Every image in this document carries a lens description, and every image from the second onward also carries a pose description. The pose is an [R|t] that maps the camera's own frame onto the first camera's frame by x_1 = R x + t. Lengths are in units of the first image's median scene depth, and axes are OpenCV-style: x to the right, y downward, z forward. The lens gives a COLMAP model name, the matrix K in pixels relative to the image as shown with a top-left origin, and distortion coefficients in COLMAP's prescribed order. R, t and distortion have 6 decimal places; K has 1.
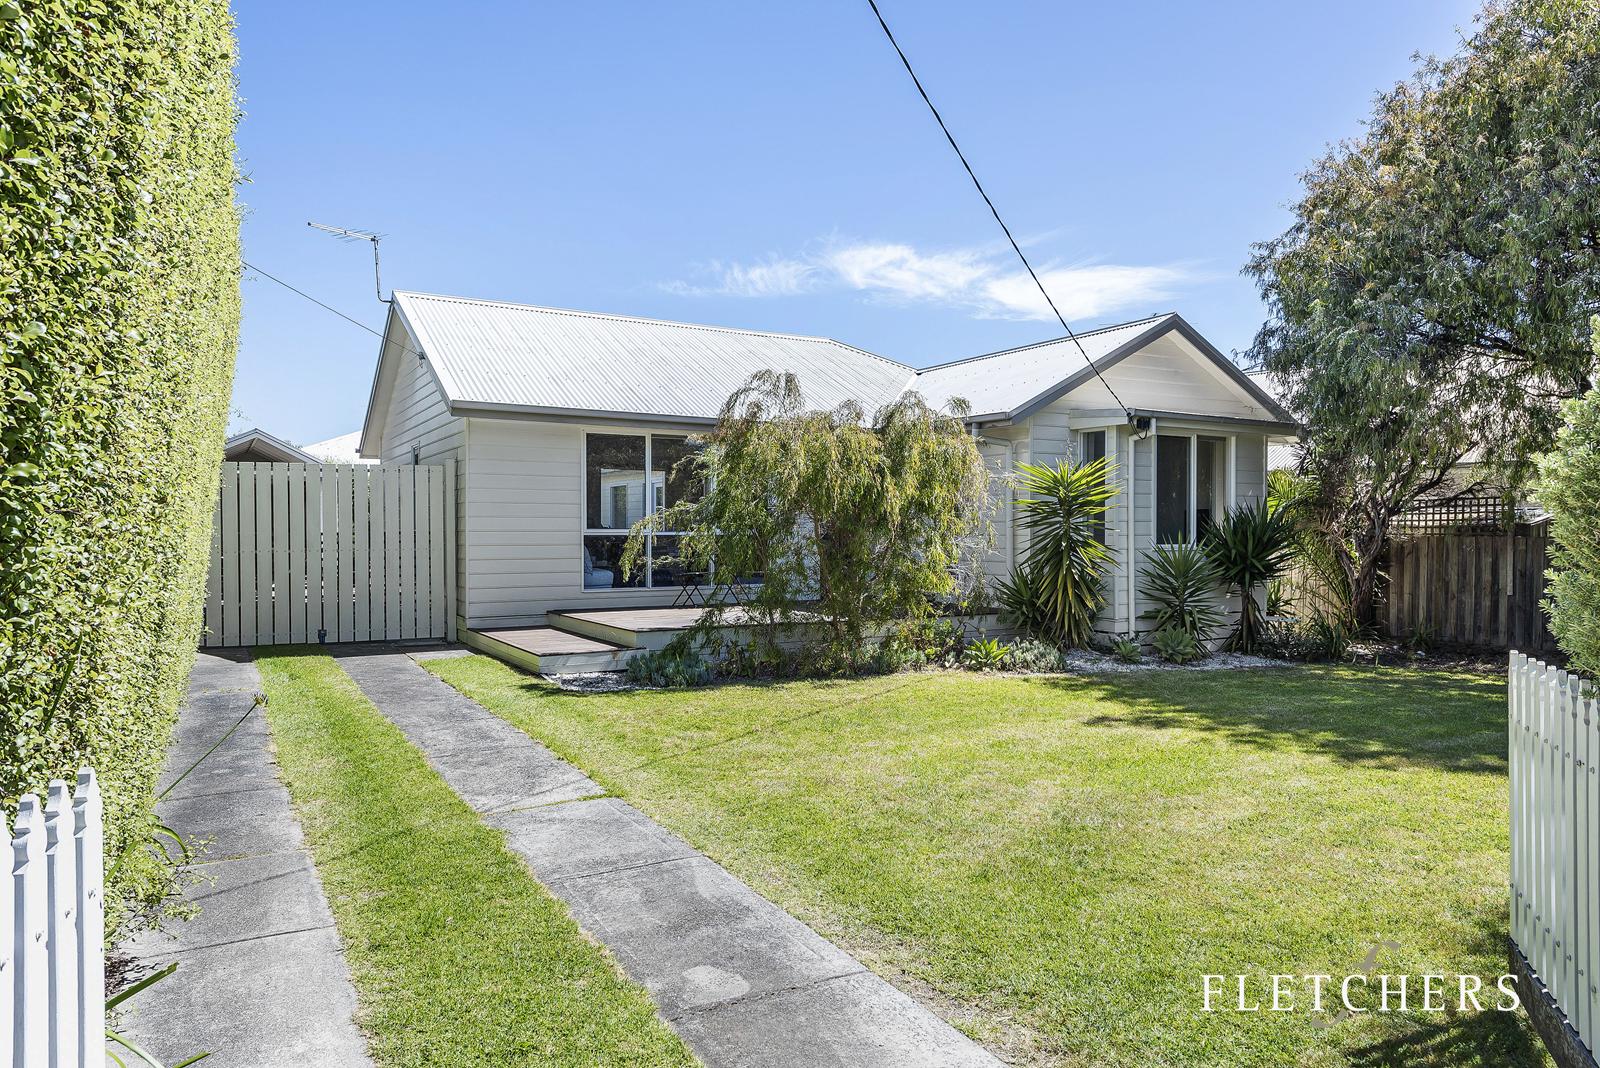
lens RADIAL K [[1036.2, 0, 800.0], [0, 1036.2, 534.0], [0, 0, 1]] dist [0.005587, 0.000664]
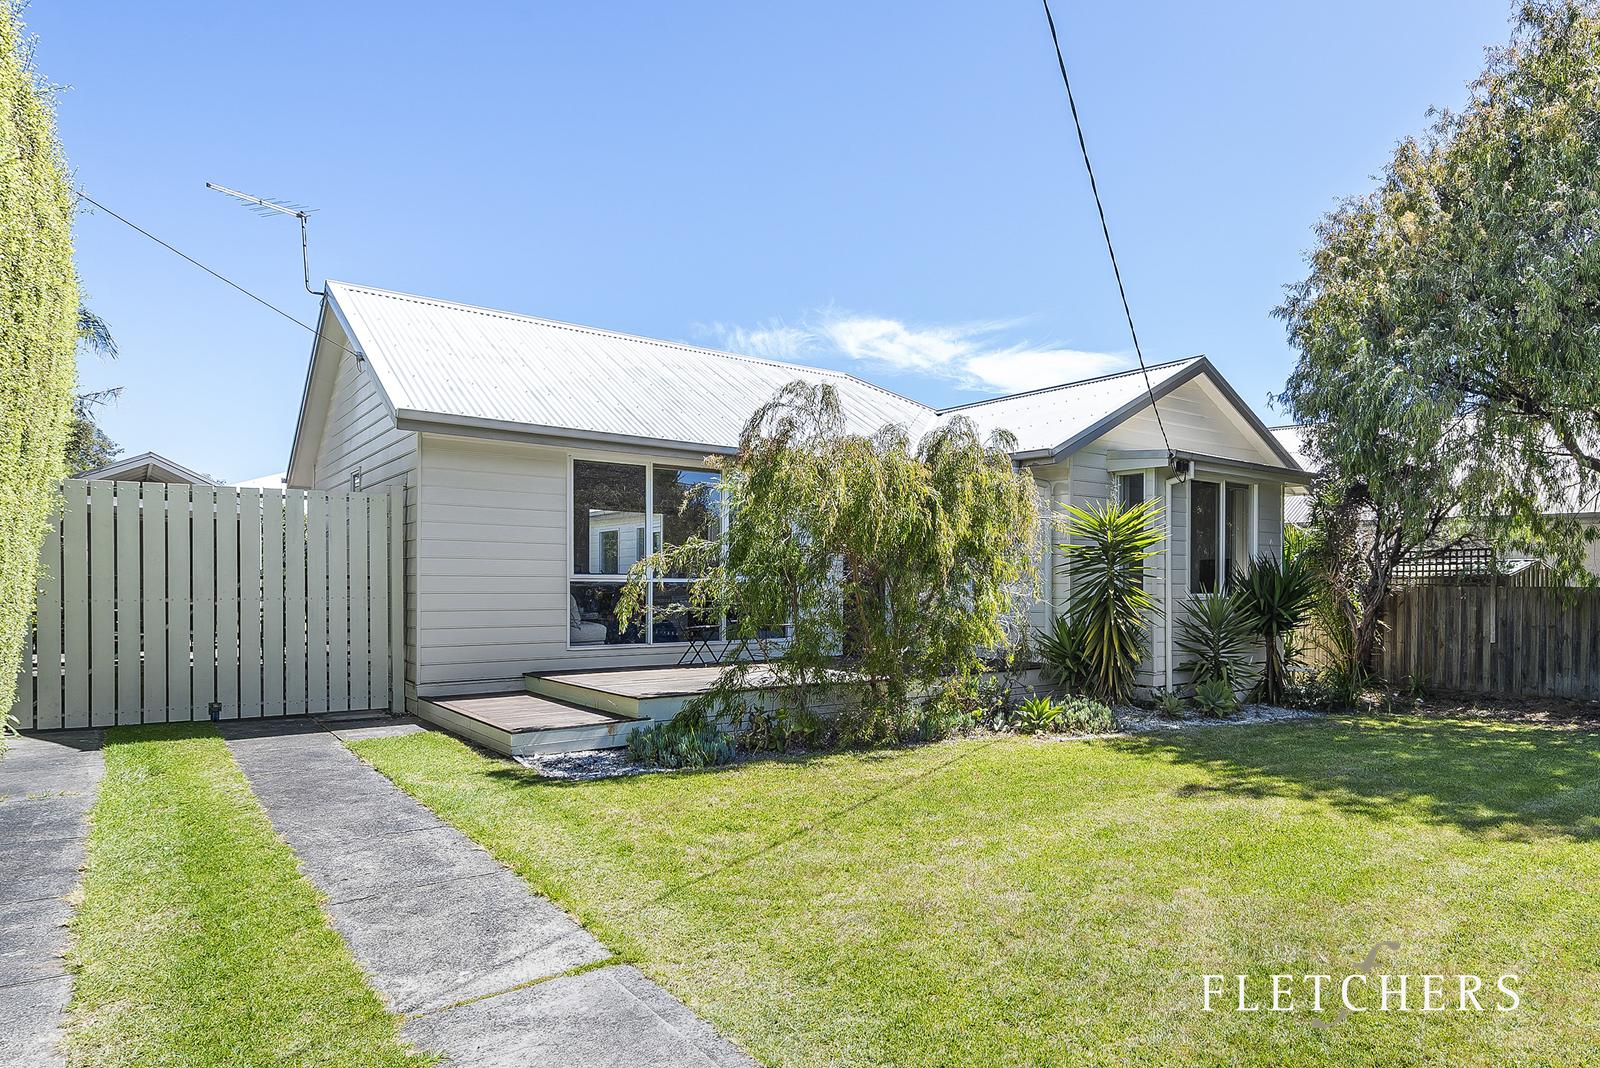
lens RADIAL K [[654.7, 0, 801.5], [0, 654.7, 600.7], [0, 0, 1]] dist [-0.000902, -0.000082]
pose [[0.989325, 0.000129, 0.145726, -0.103334], [0.001051, 0.999967, -0.008021, 0.021522], [-0.145722, 0.008088, 0.989293, 0.461509]]
